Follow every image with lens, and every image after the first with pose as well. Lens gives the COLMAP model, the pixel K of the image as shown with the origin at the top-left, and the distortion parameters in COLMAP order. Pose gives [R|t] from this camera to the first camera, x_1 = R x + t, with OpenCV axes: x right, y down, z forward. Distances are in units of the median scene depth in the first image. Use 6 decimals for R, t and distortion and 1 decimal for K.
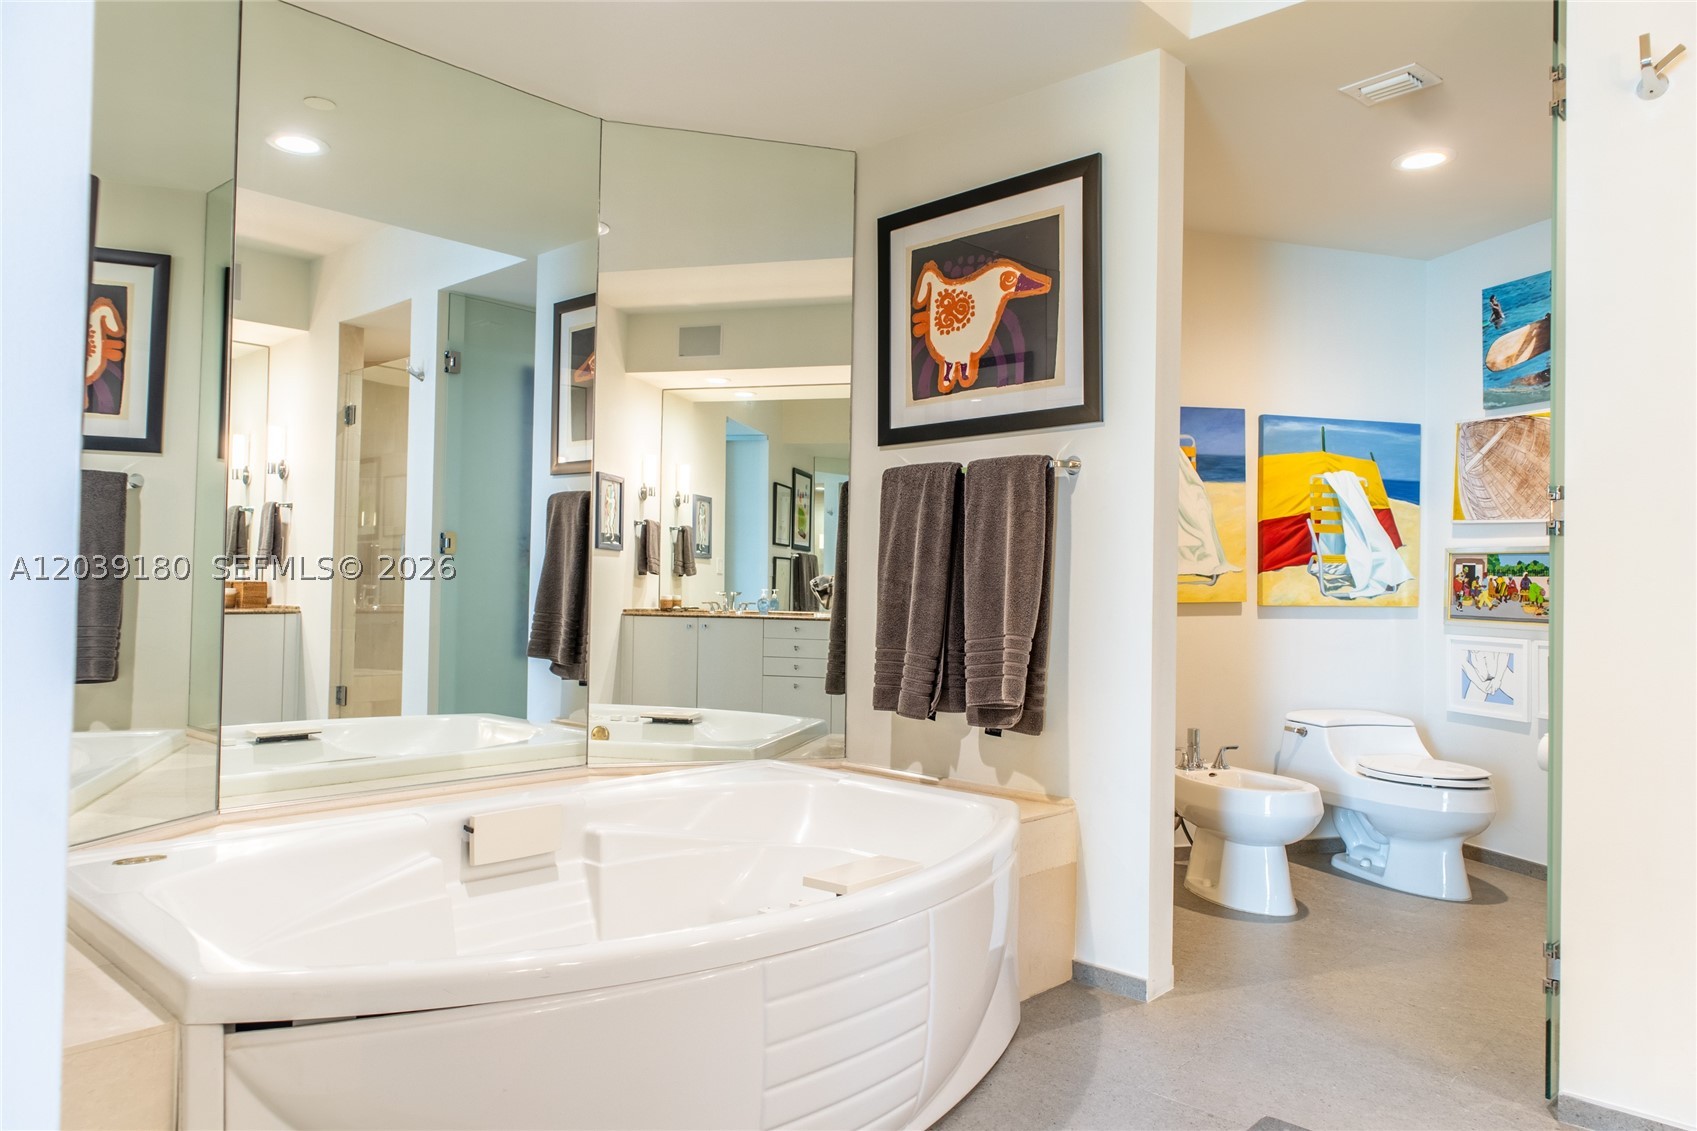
lens RADIAL K [[1150.4, 0, 844.9], [0, 1150.4, 565.3], [0, 0, 1]] dist [0.000858, 0.000367]
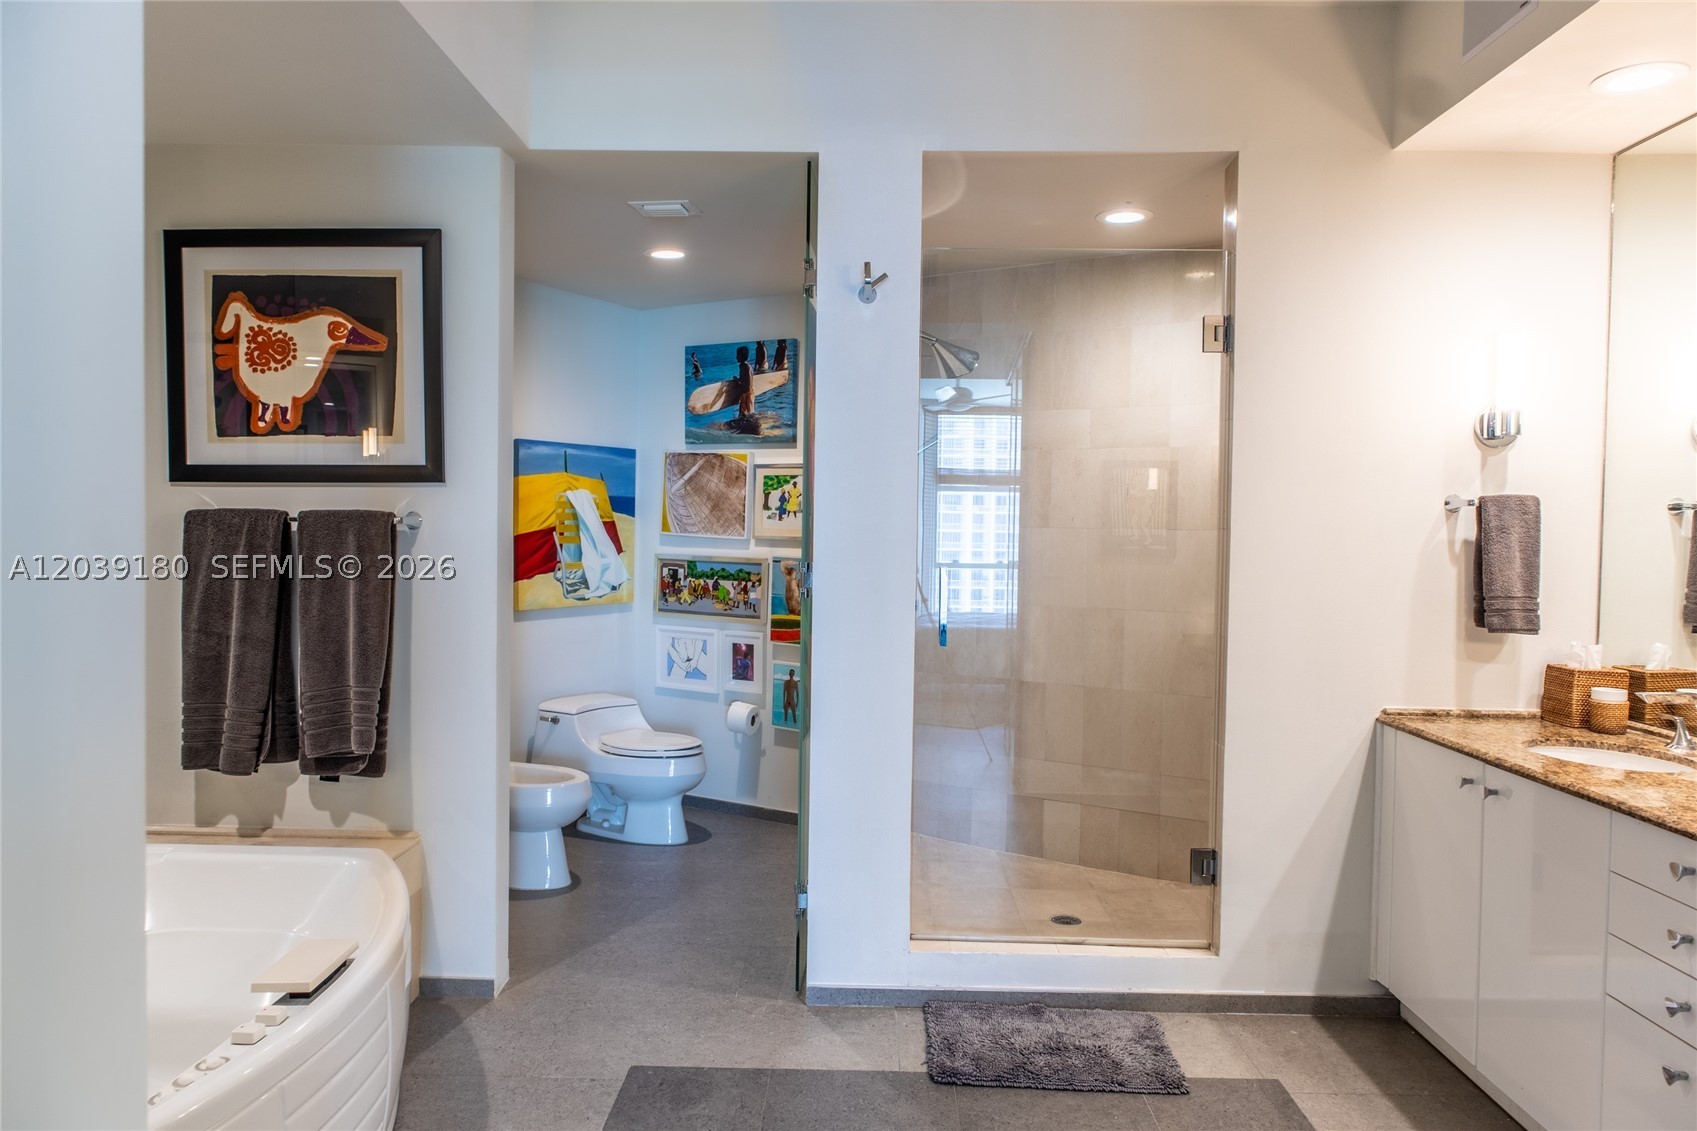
lens RADIAL K [[1150.4, 0, 844.9], [0, 1150.4, 565.3], [0, 0, 1]] dist [0.000858, 0.000367]
pose [[0.740575, -0.027049, 0.671429, -0.190592], [-0.014130, 0.998342, 0.055804, -0.095487], [-0.671826, -0.050814, 0.738964, -0.046144]]
